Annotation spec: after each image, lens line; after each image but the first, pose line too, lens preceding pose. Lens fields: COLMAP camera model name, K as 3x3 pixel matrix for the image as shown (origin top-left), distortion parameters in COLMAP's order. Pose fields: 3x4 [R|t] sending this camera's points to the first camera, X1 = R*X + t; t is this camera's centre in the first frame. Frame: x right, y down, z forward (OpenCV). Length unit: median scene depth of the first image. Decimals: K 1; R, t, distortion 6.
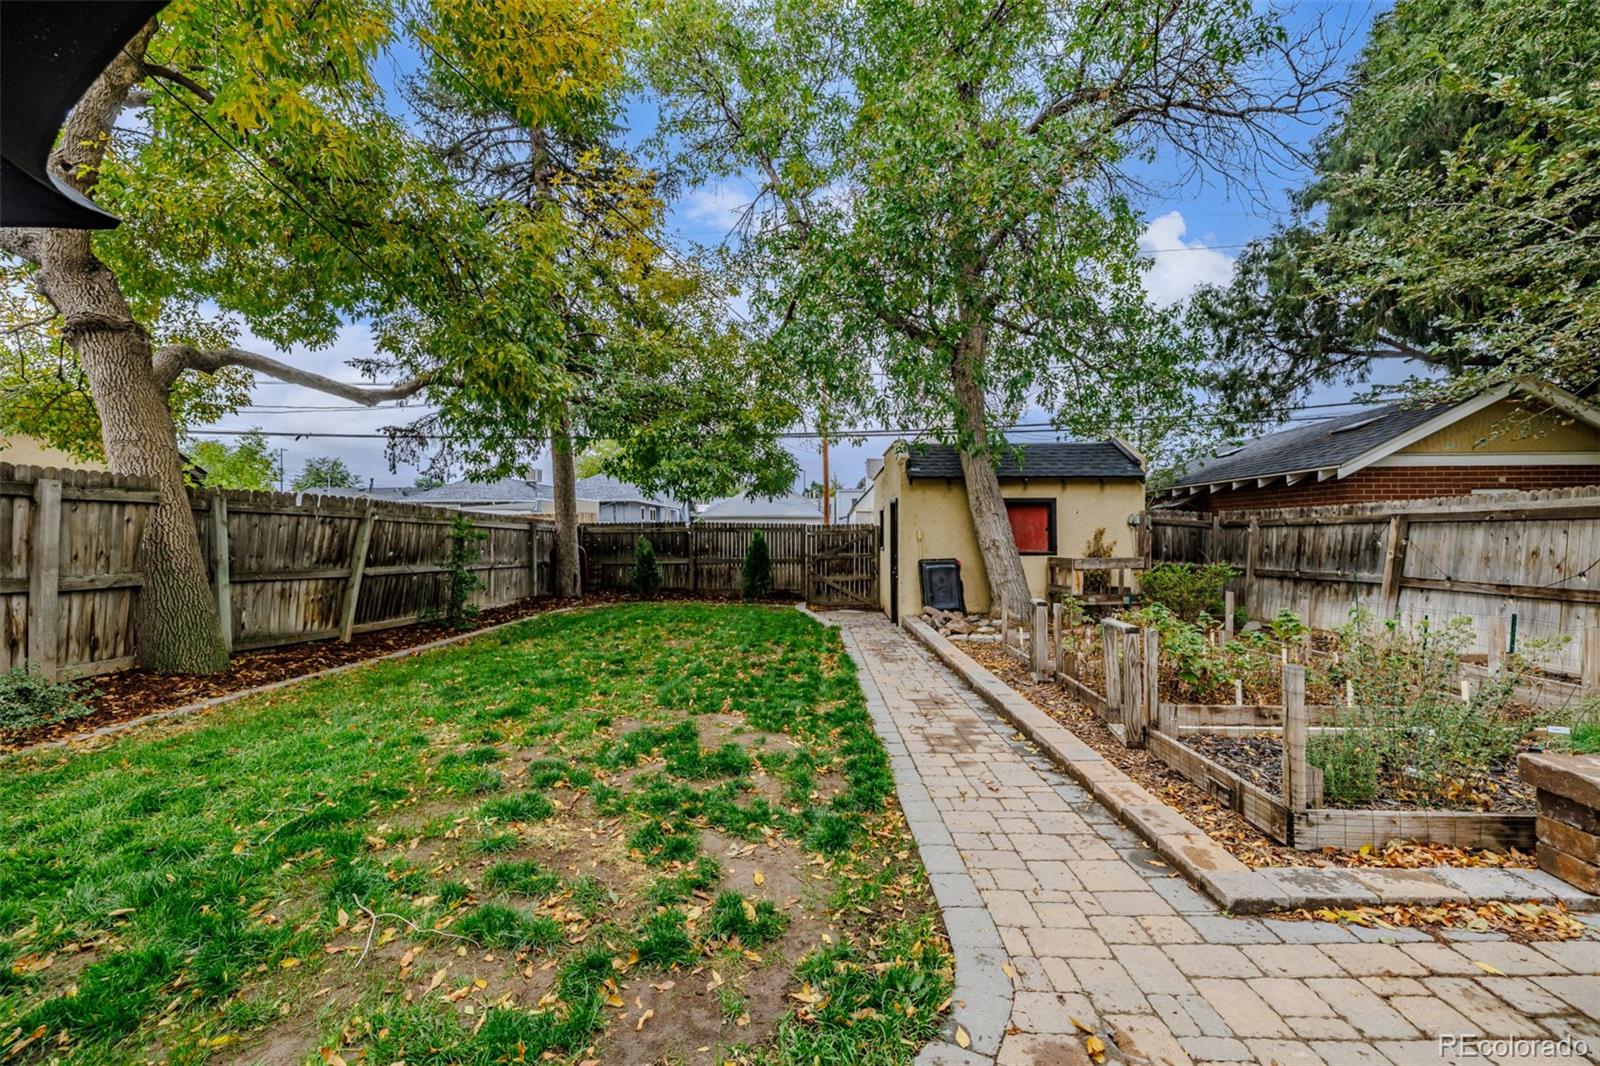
lens RADIAL K [[681.9, 0, 800.0], [0, 681.9, 533.0], [0, 0, 1]] dist [0.000023, 0.000098]
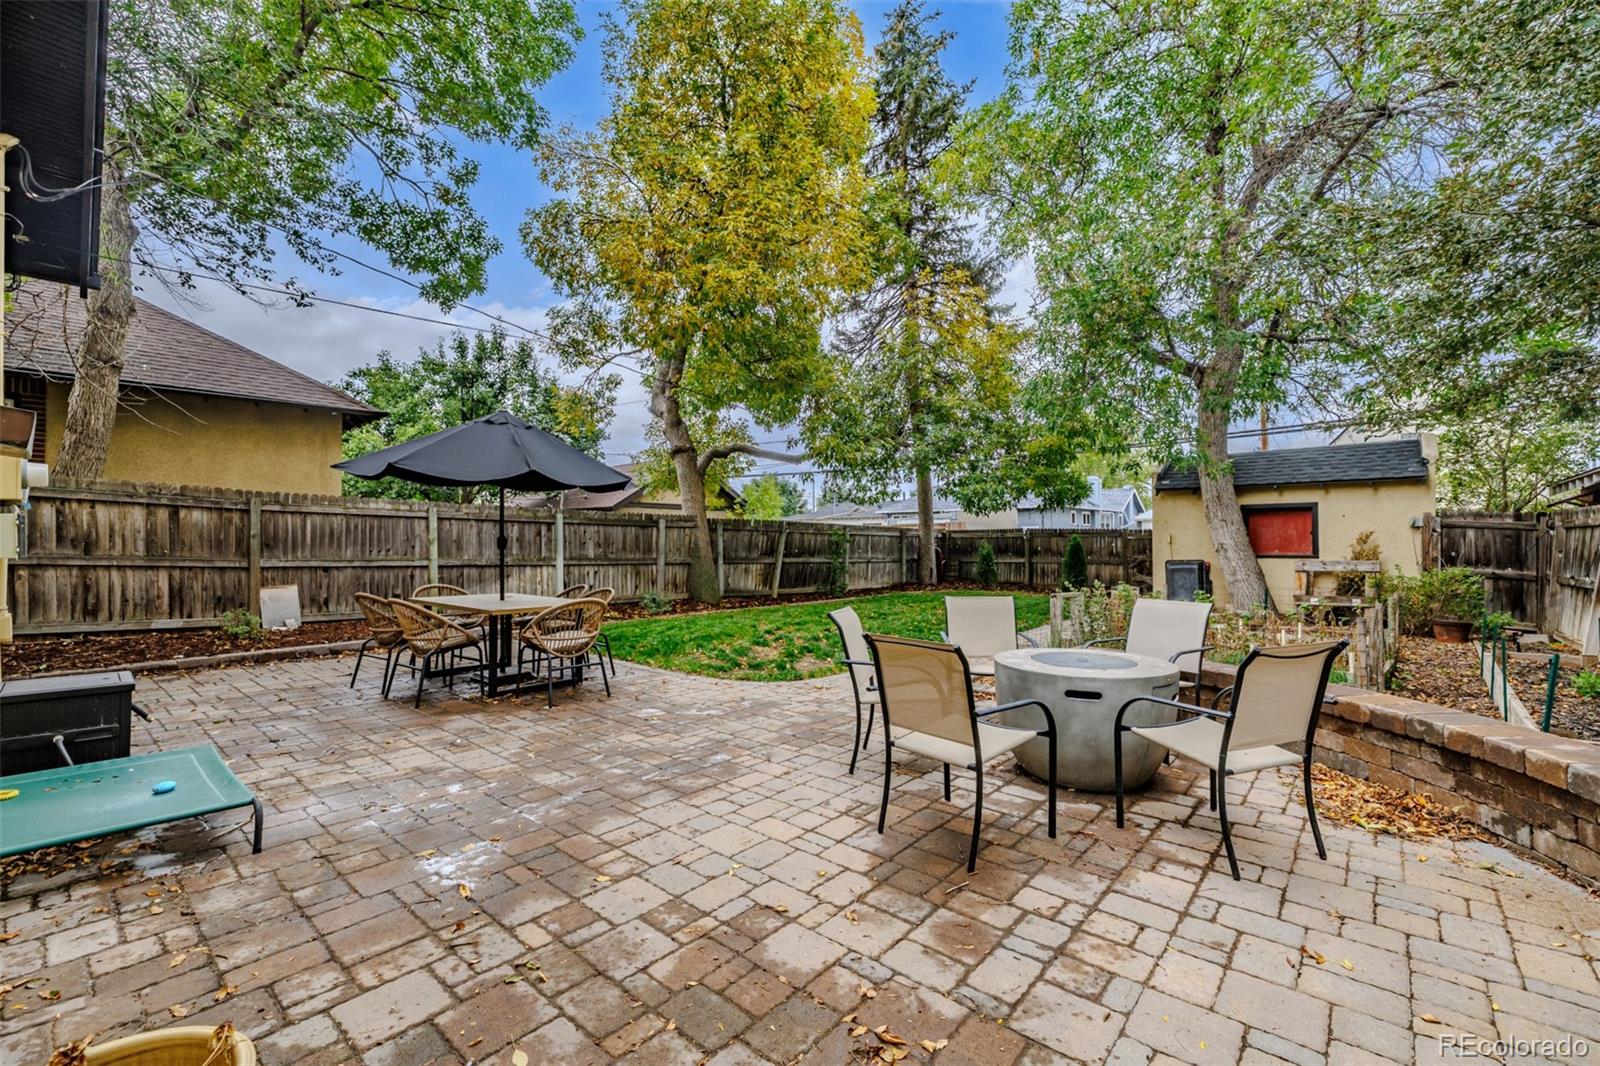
lens RADIAL K [[681.9, 0, 800.0], [0, 681.9, 533.0], [0, 0, 1]] dist [0.000023, 0.000098]
pose [[0.773002, -0.009034, -0.634339, 0.452275], [0.006013, 0.999958, -0.006913, -0.003253], [0.634375, 0.001530, 0.773024, -0.317204]]
